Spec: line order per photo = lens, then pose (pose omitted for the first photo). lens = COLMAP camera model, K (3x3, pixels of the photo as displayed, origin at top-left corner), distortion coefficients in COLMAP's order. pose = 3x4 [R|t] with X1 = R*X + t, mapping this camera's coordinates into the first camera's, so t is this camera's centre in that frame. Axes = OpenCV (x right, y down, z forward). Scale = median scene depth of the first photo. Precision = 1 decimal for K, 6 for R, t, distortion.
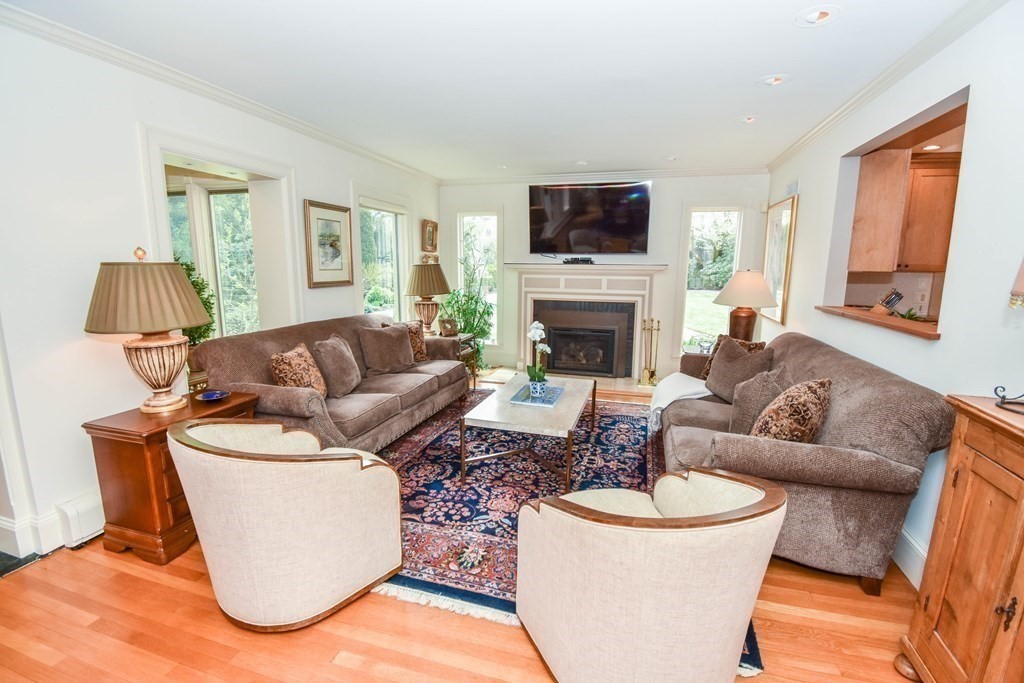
lens RADIAL K [[451.4, 0, 505.1], [0, 451.4, 347.7], [0, 0, 1]] dist [0.000330, -0.000017]
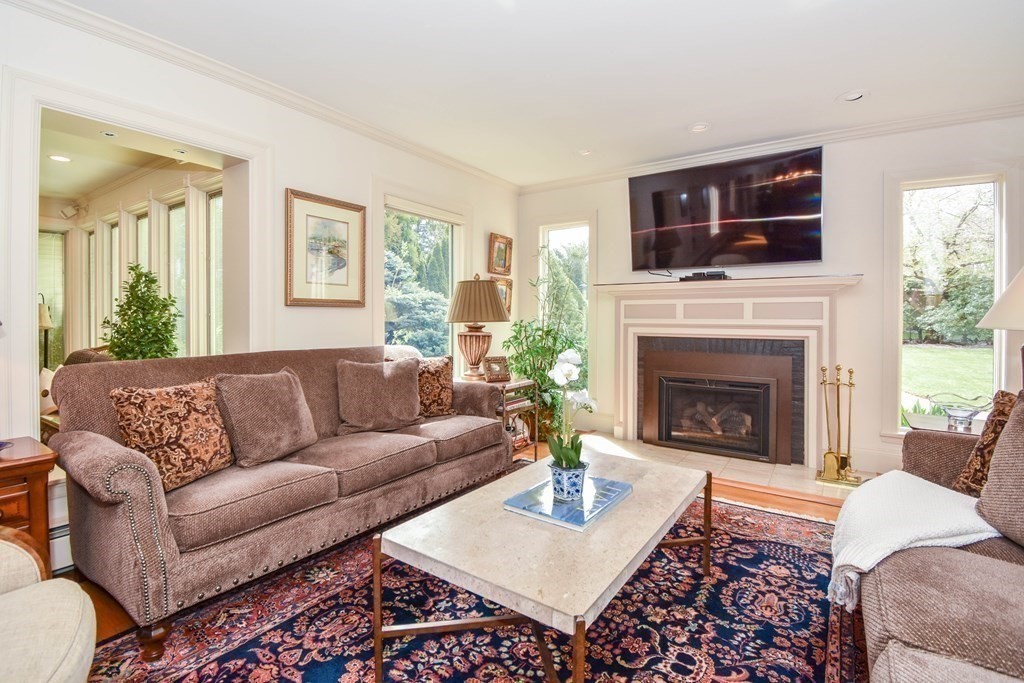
lens RADIAL K [[474.4, 0, 508.0], [0, 474.4, 325.2], [0, 0, 1]] dist [0.005751, -0.016634]
pose [[0.952558, -0.000960, -0.304357, 0.140199], [-0.049604, 0.986135, -0.158358, 0.003839], [0.300289, 0.165942, 0.939303, 0.378334]]
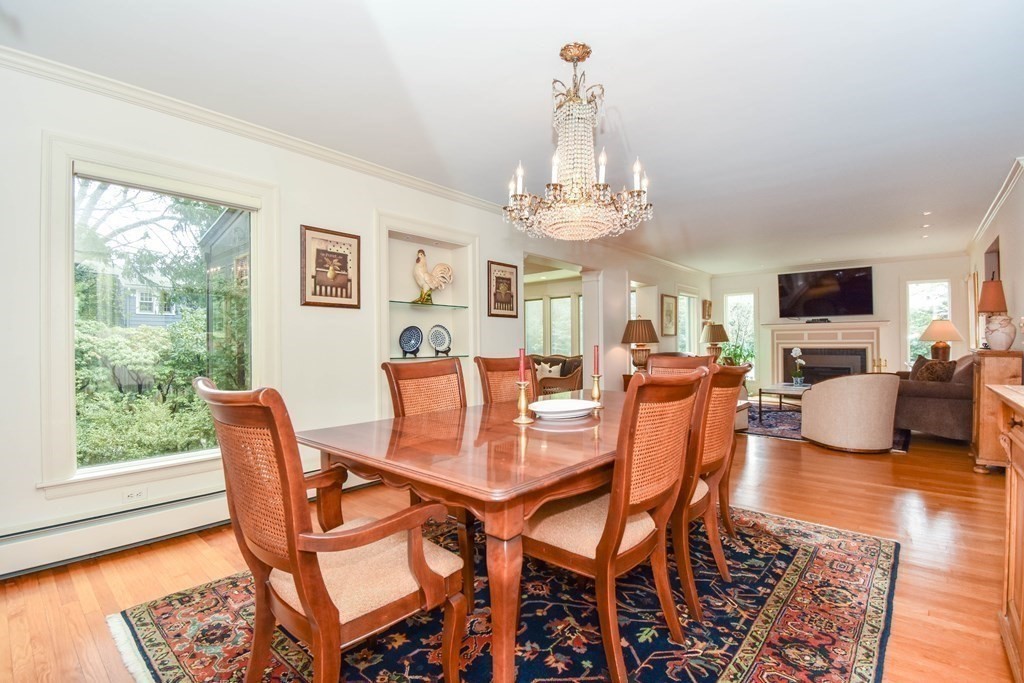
lens RADIAL K [[463.4, 0, 512.0], [0, 463.4, 341.5], [0, 0, 1]] dist [0.000566, -0.015949]
pose [[0.912898, -0.016241, -0.407864, -0.192426], [-0.059831, 0.983092, -0.173061, 0.275893], [0.403779, 0.182390, 0.896491, -1.057456]]
